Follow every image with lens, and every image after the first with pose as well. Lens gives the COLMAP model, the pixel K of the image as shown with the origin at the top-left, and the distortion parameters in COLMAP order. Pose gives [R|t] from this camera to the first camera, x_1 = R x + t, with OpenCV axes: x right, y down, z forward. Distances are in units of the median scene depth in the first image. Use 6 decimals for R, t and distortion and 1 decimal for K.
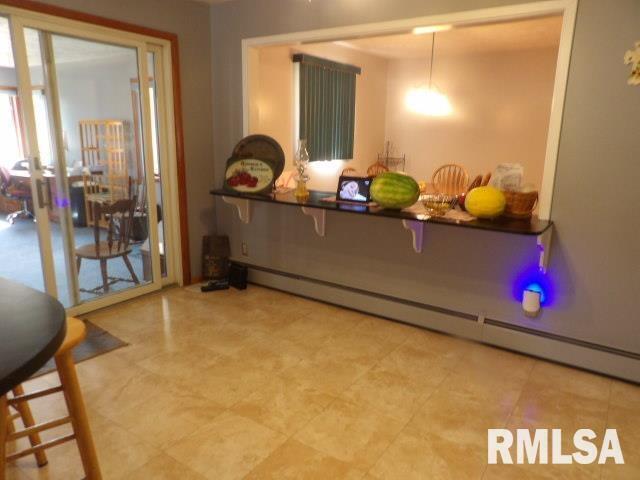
lens RADIAL K [[468.4, 0, 320.0], [0, 468.4, 240.0], [0, 0, 1]] dist [-0.030372, 0.074511]
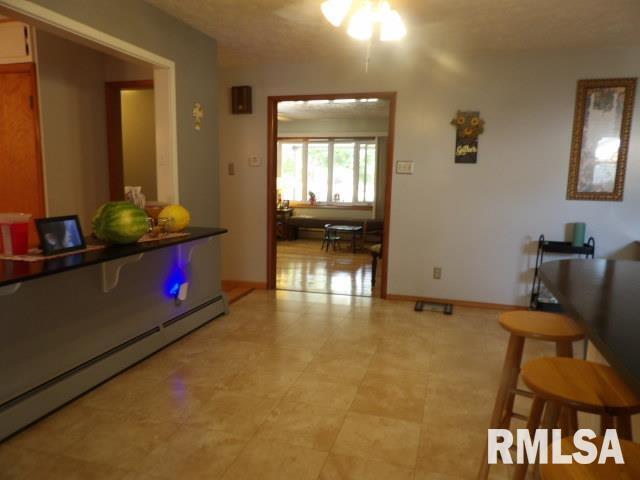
lens RADIAL K [[468.4, 0, 320.0], [0, 468.4, 240.0], [0, 0, 1]] dist [-0.030372, 0.074511]
pose [[-0.317298, -0.150881, 0.936246, -0.852639], [0.197343, 0.955144, 0.220807, -0.214392], [-0.927566, 0.254823, -0.273290, 0.997135]]
